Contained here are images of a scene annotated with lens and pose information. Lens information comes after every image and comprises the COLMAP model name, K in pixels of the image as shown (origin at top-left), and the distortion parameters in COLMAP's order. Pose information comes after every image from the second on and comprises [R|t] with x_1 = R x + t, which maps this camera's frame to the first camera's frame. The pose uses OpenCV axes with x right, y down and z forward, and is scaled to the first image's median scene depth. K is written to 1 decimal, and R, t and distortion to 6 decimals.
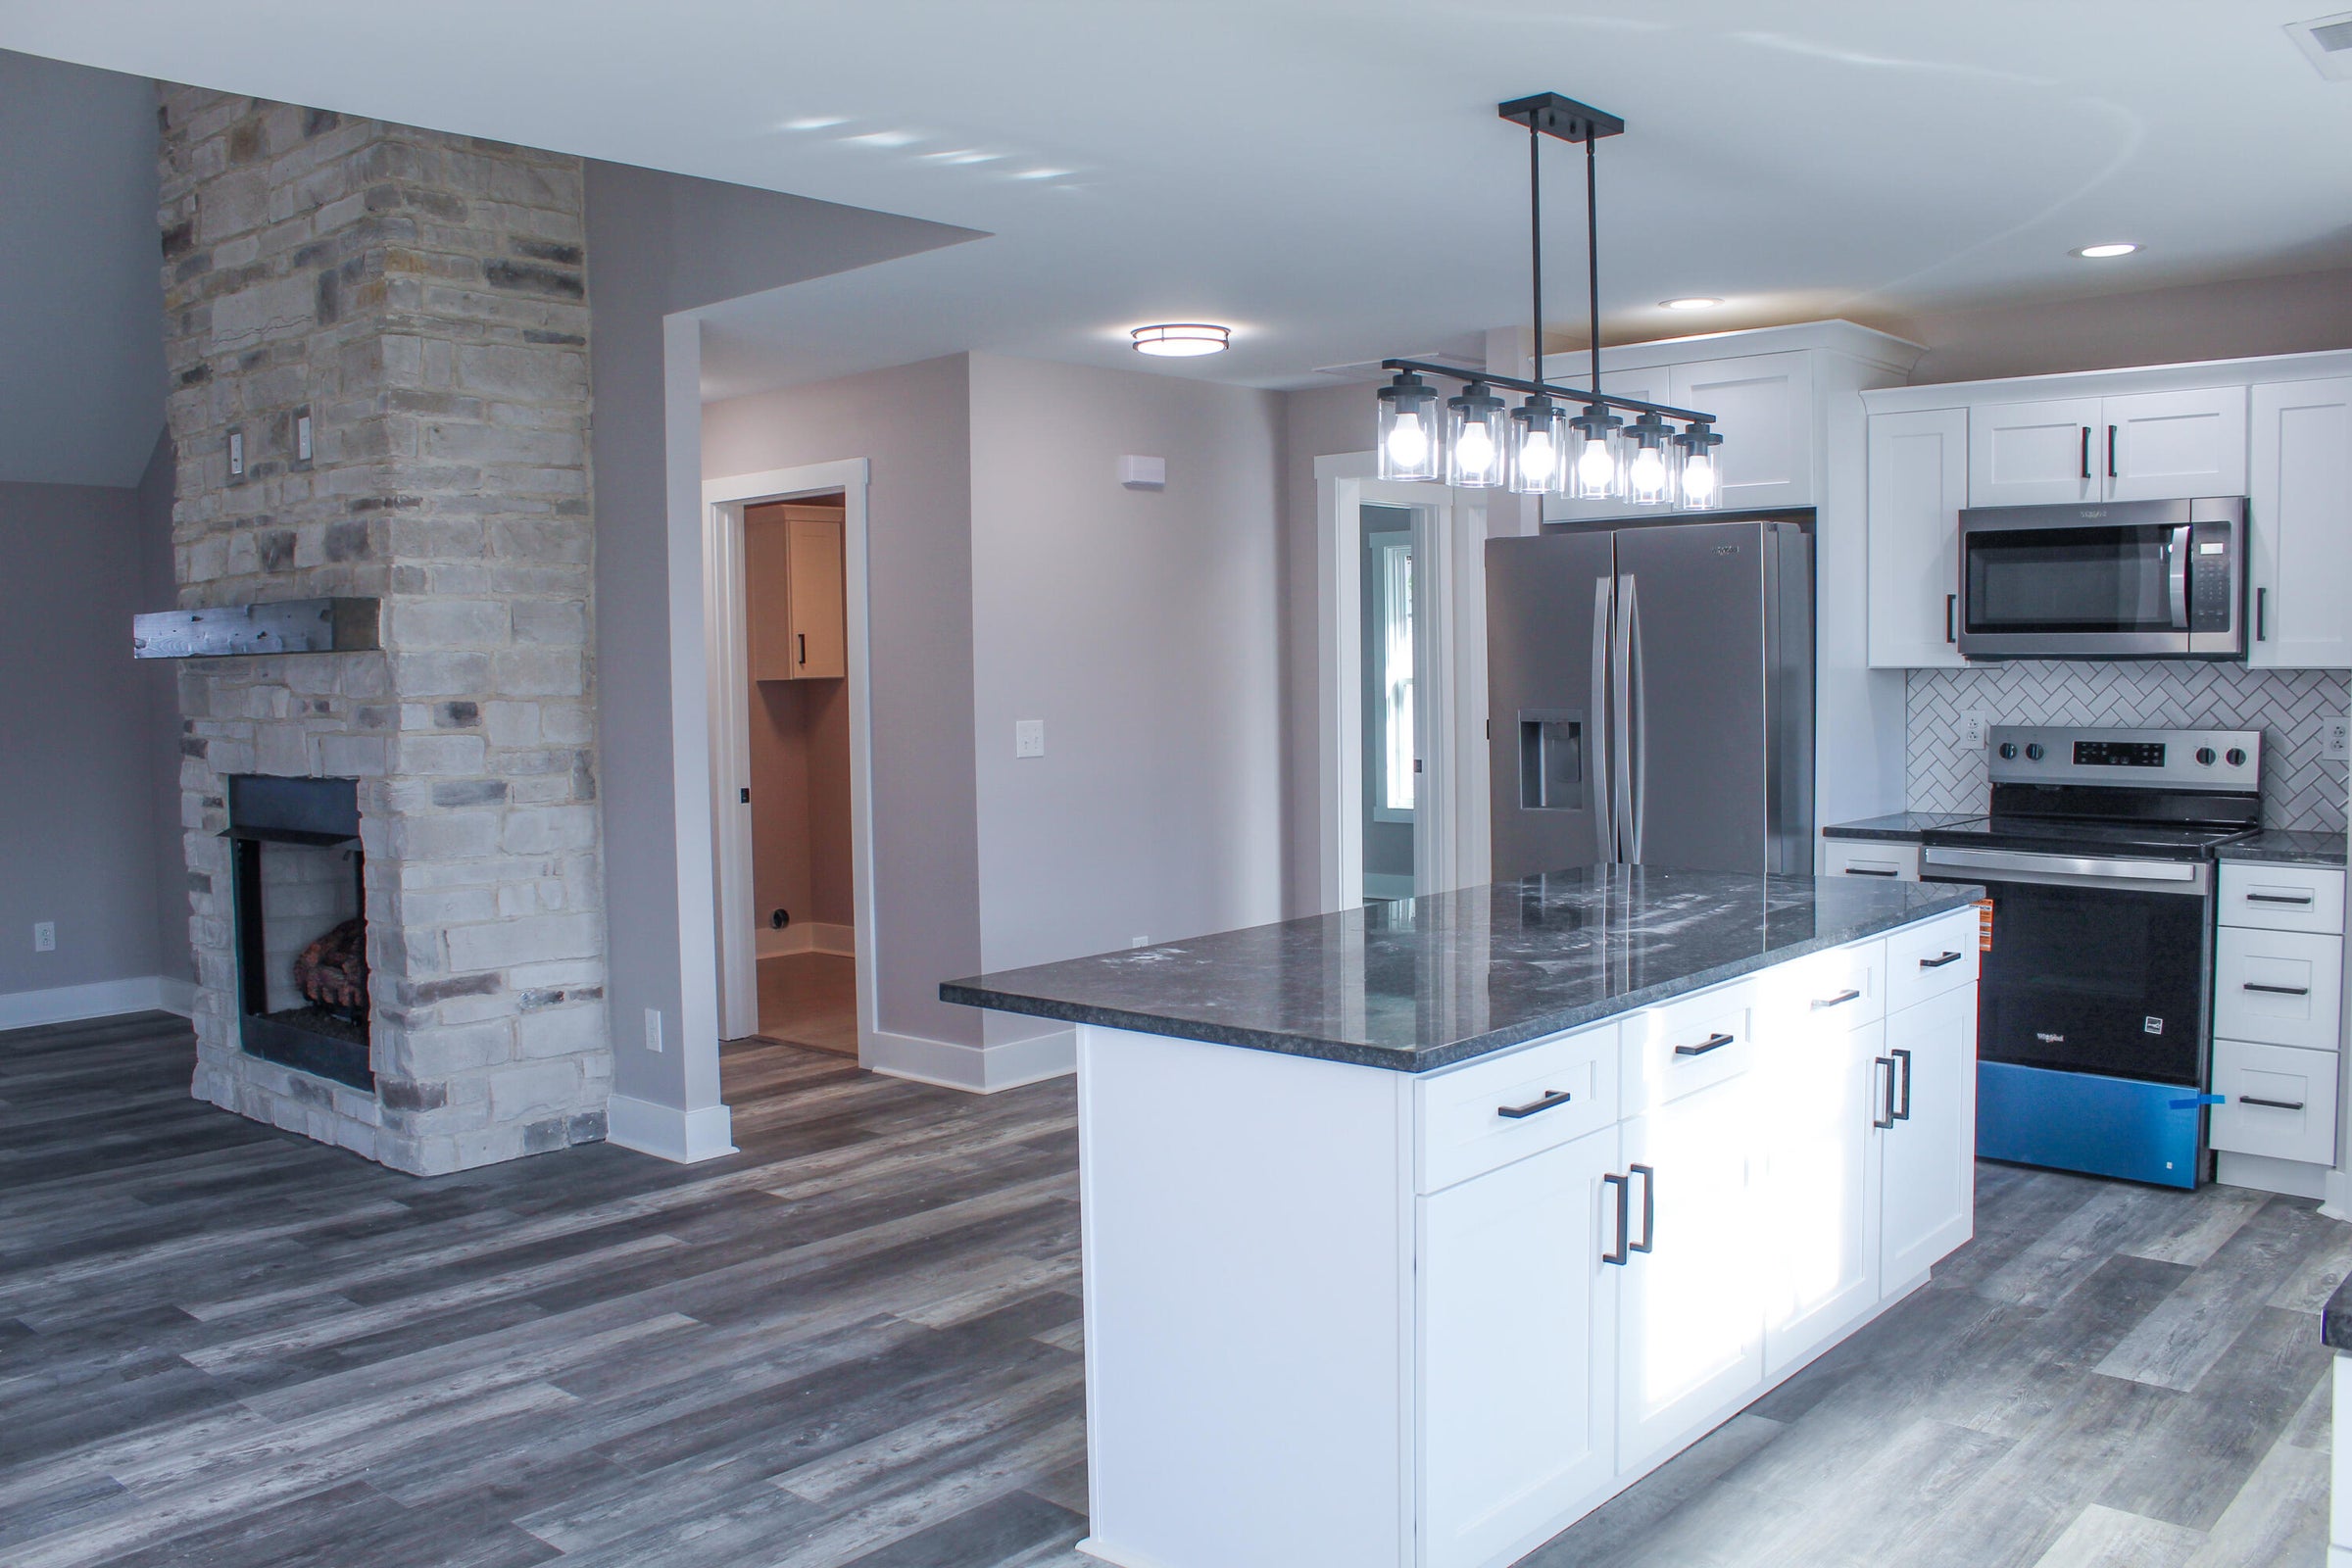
lens RADIAL K [[1966.9, 0, 1179.1], [0, 1966.9, 778.5], [0, 0, 1]] dist [-0.148391, 0.121847]
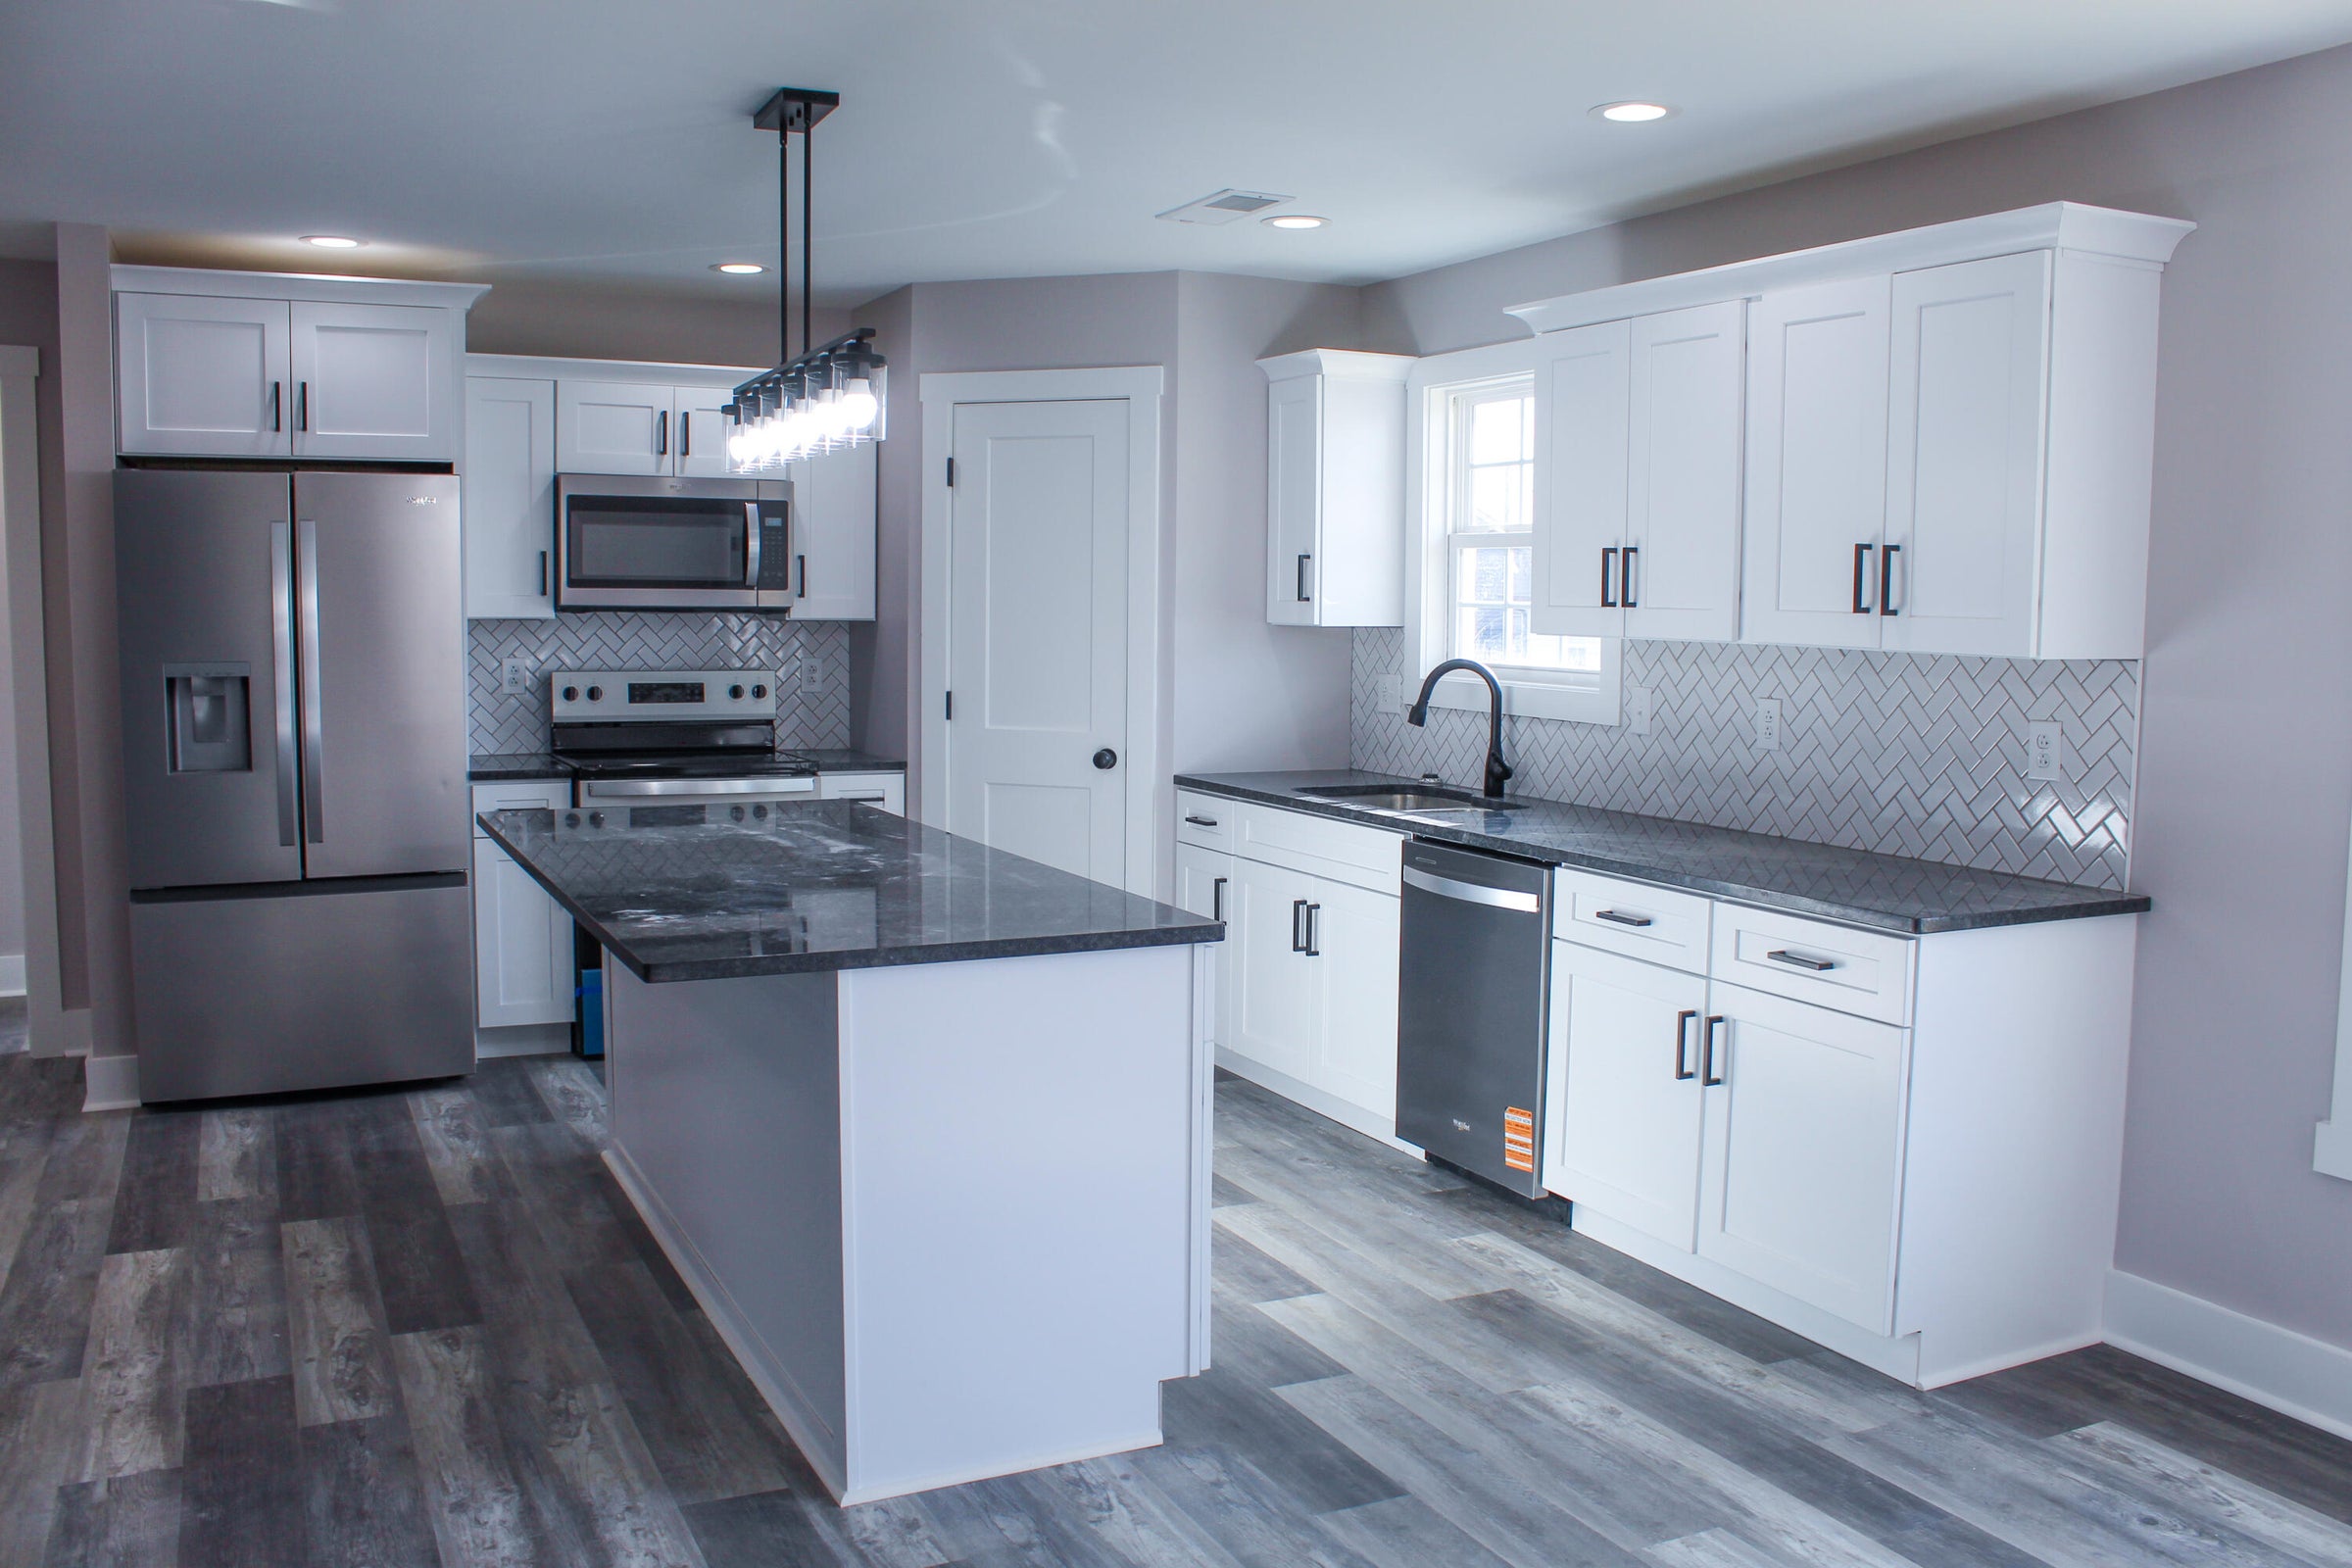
lens RADIAL K [[1971.5, 0, 1176.0], [0, 1971.5, 784.0], [0, 0, 1]] dist [-0.171521, 0.156402]
pose [[0.376024, -0.065617, 0.924284, -0.508765], [0.041426, 0.997683, 0.053974, -0.008845], [-0.925683, 0.017994, 0.377871, 0.269455]]
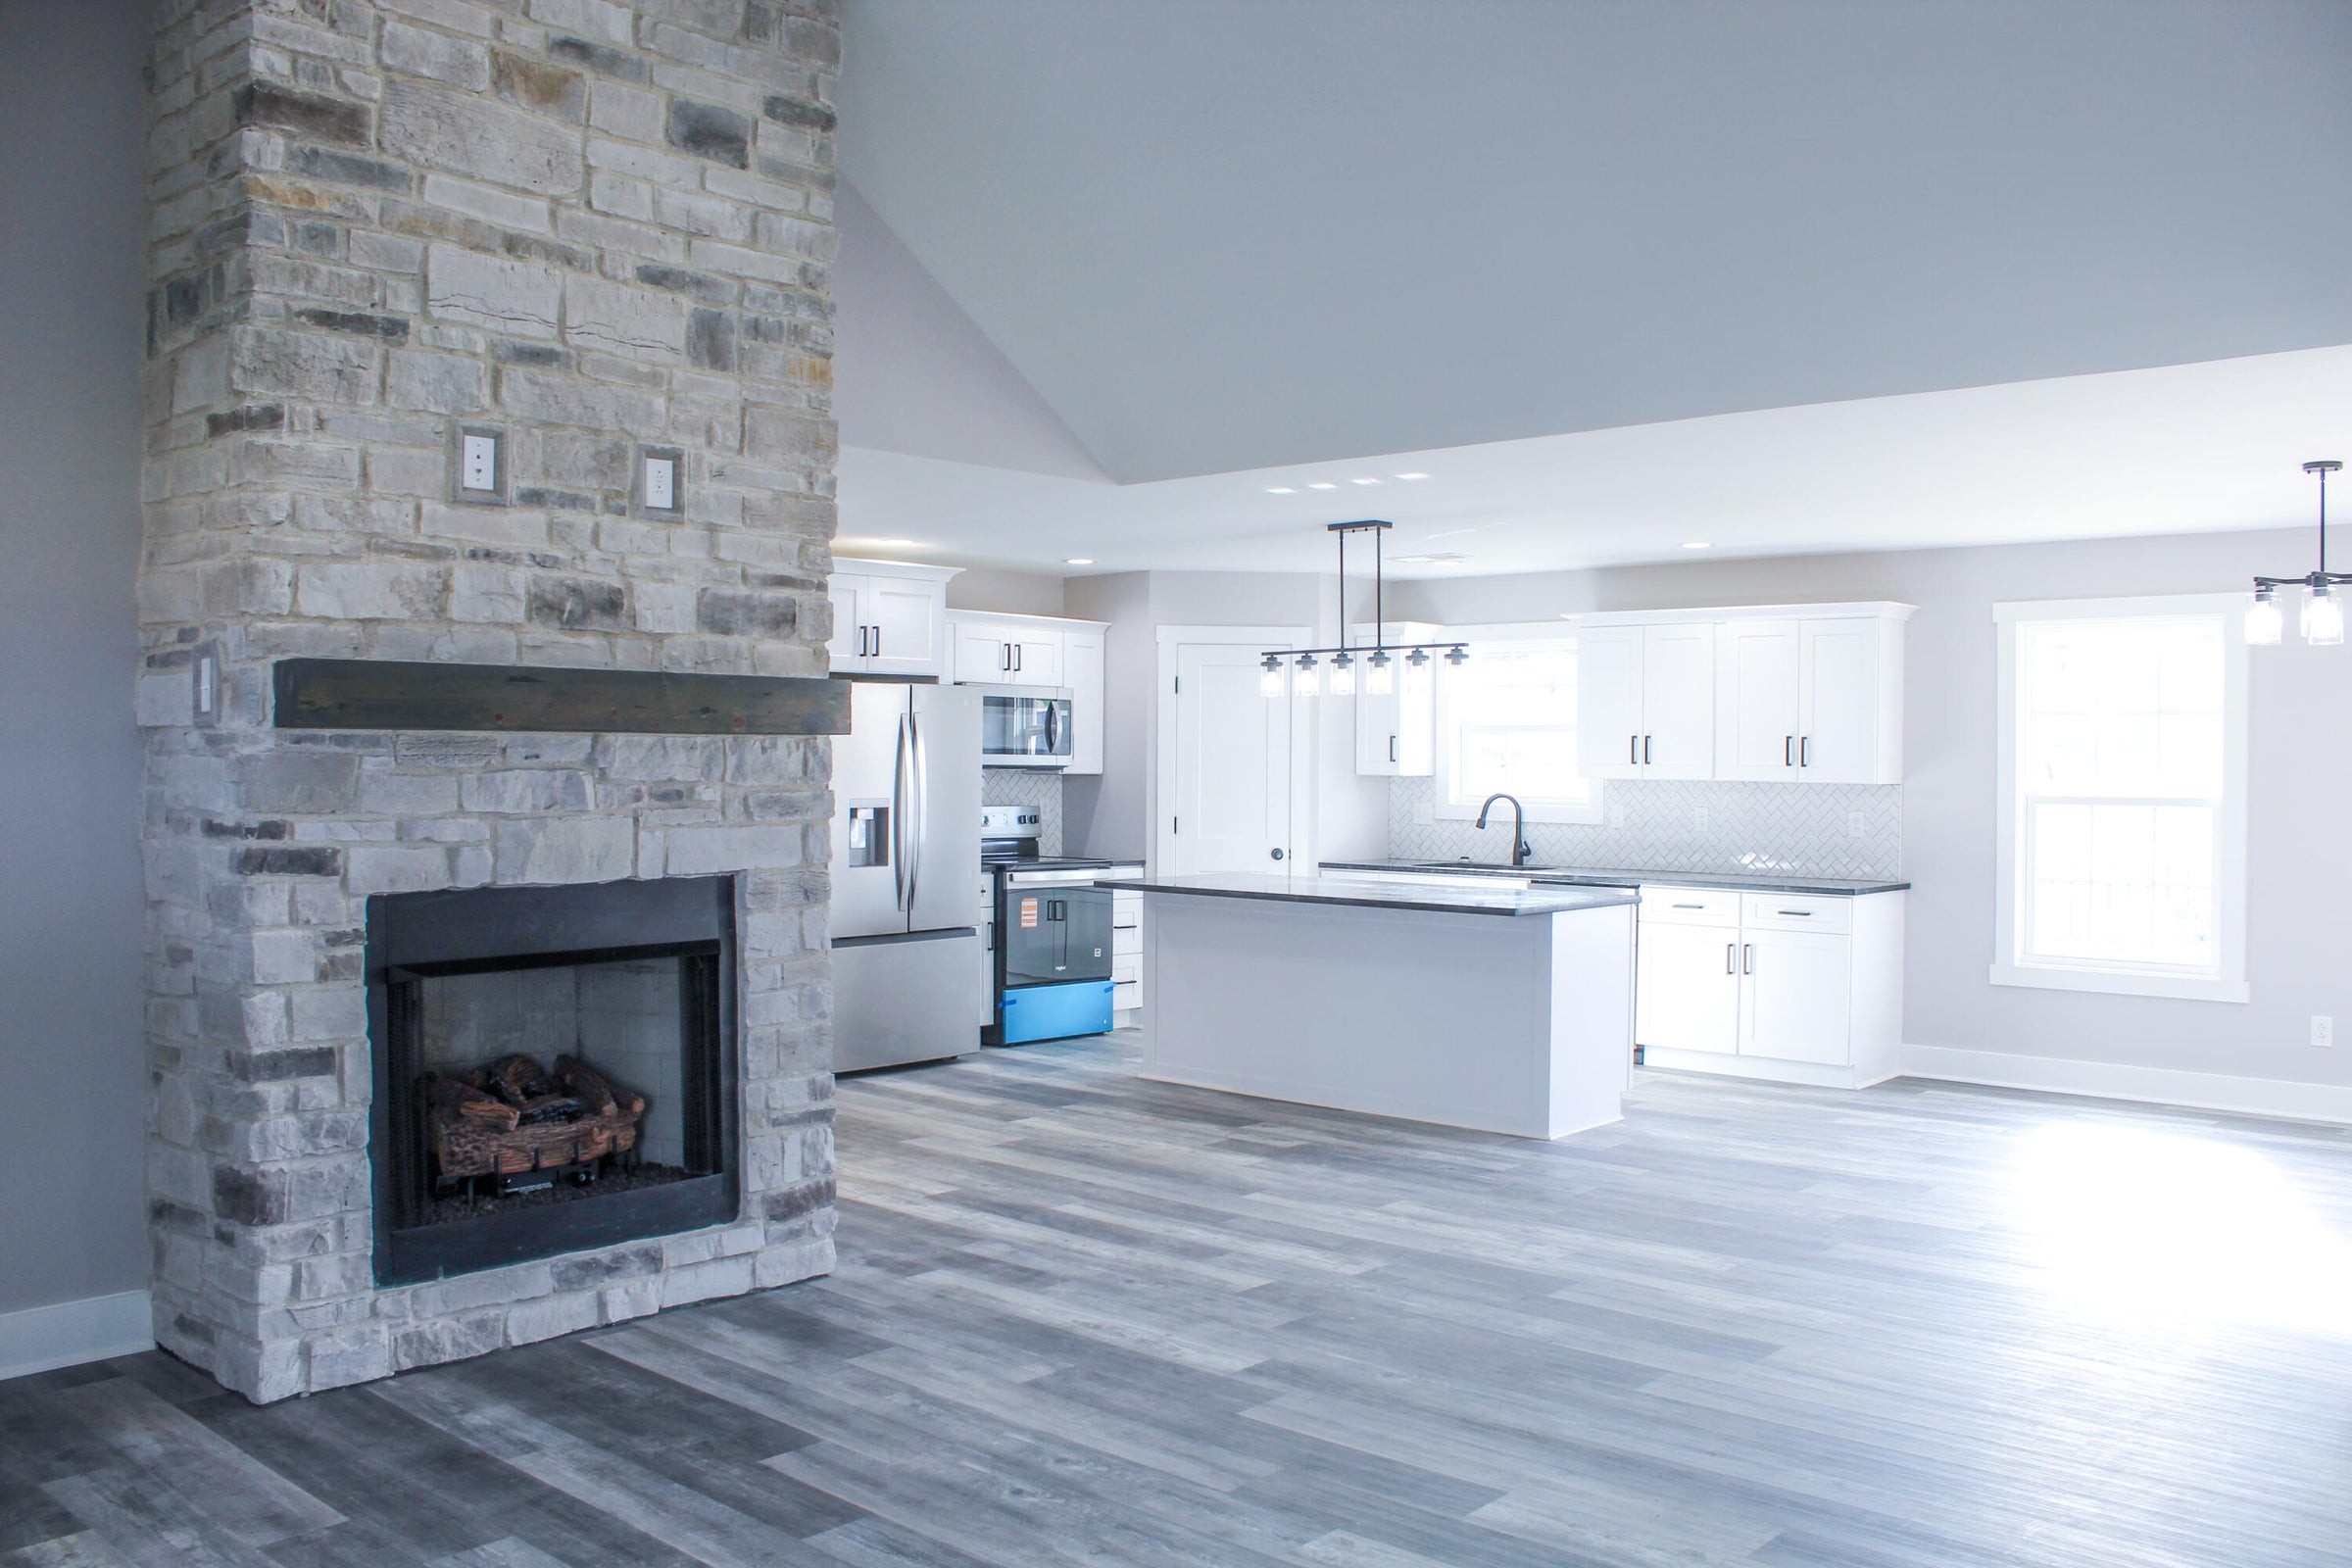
lens RADIAL K [[1958.2, 0, 1171.0], [0, 1958.2, 793.1], [0, 0, 1]] dist [-0.172855, 0.153773]
pose [[0.013868, 0.001179, 0.999903, -1.413875], [0.055742, 0.998443, -0.001951, -0.026313], [-0.998349, 0.055764, 0.013780, 0.819060]]
